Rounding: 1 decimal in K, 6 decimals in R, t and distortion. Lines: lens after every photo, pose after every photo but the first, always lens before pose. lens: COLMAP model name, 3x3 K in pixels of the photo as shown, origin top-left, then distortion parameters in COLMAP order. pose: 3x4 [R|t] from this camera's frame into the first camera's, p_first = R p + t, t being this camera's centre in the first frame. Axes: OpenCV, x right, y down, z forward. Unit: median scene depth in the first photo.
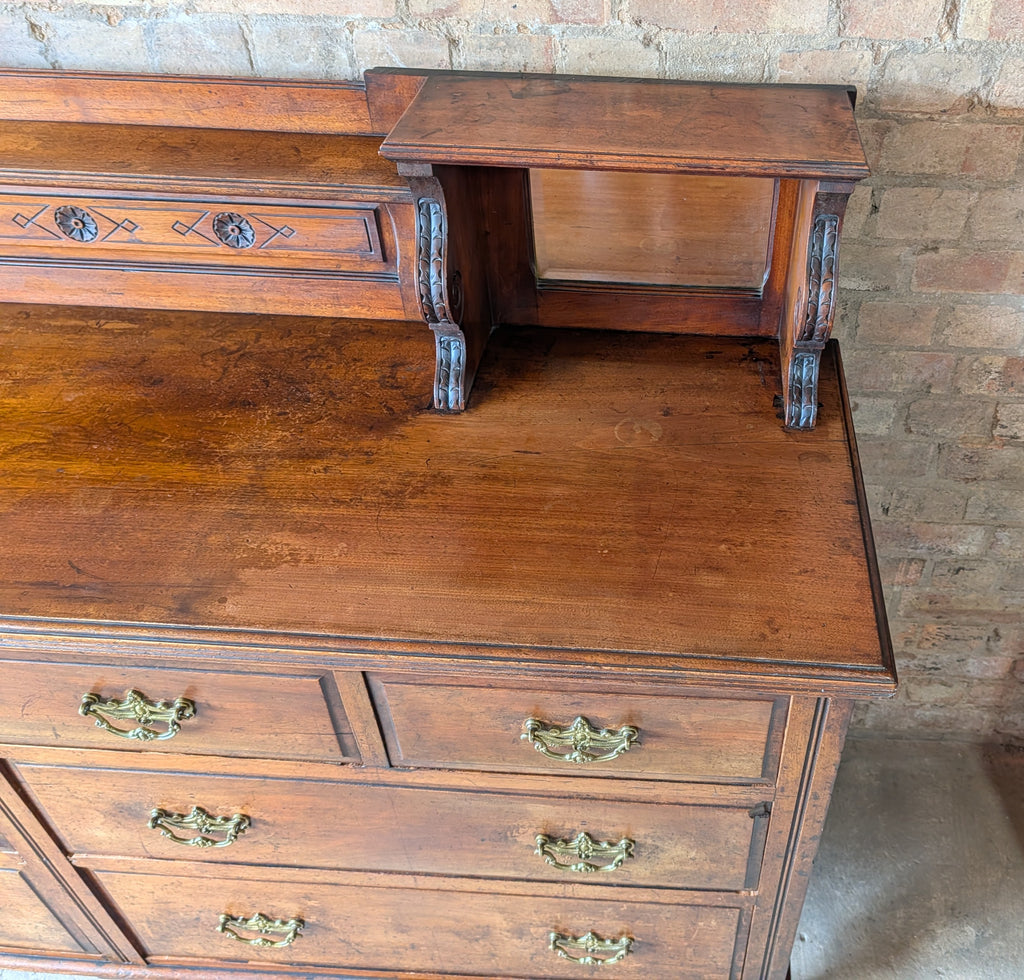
lens RADIAL K [[974.7, 0, 662.7], [0, 974.7, 454.4], [0, 0, 1]] dist [0.005234, -0.010484]
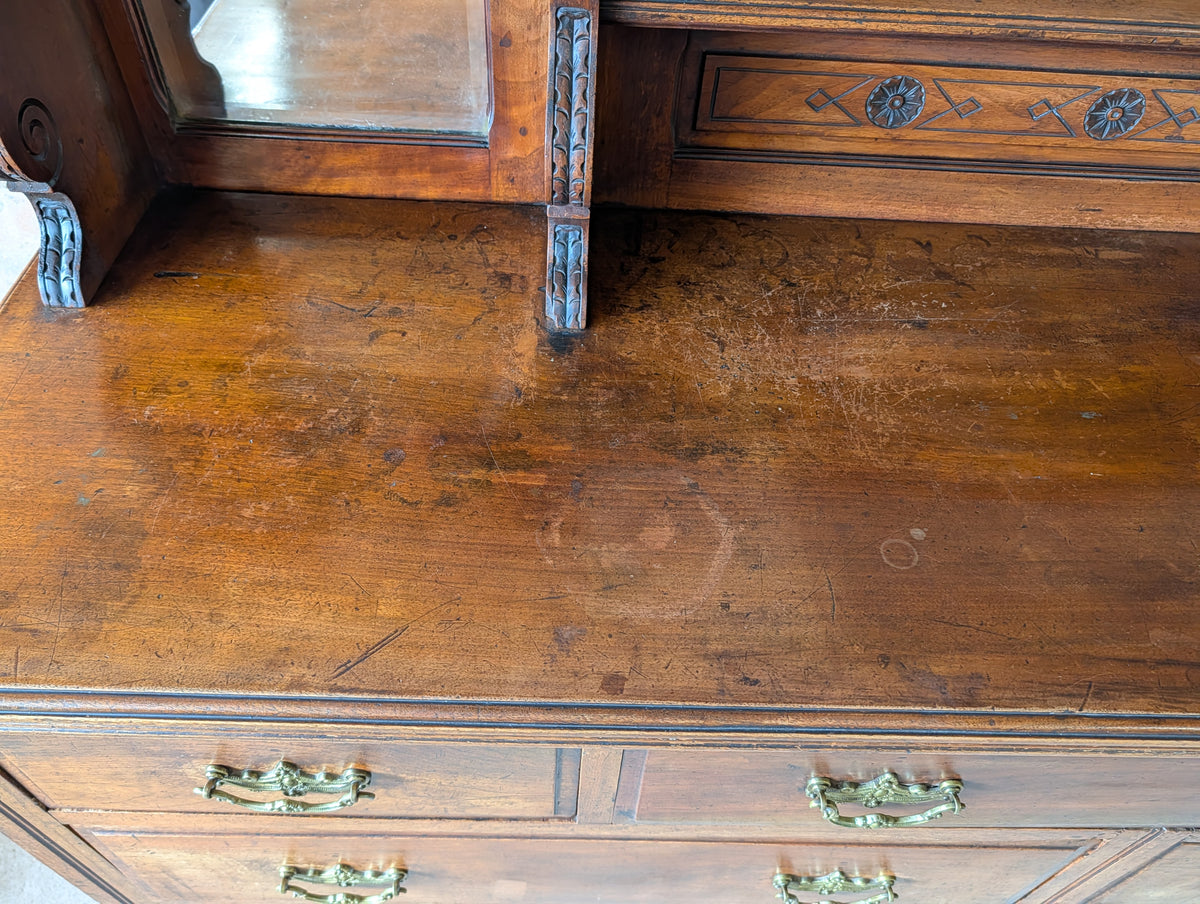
lens RADIAL K [[872.2, 0, 604.1], [0, 872.2, 449.0], [0, 0, 1]] dist [0.005424, -0.006109]
pose [[0.997848, -0.023285, 0.061303, -1.018676], [0.014235, 0.989457, 0.144128, -0.087664], [-0.064012, -0.142945, 0.987658, 0.340331]]
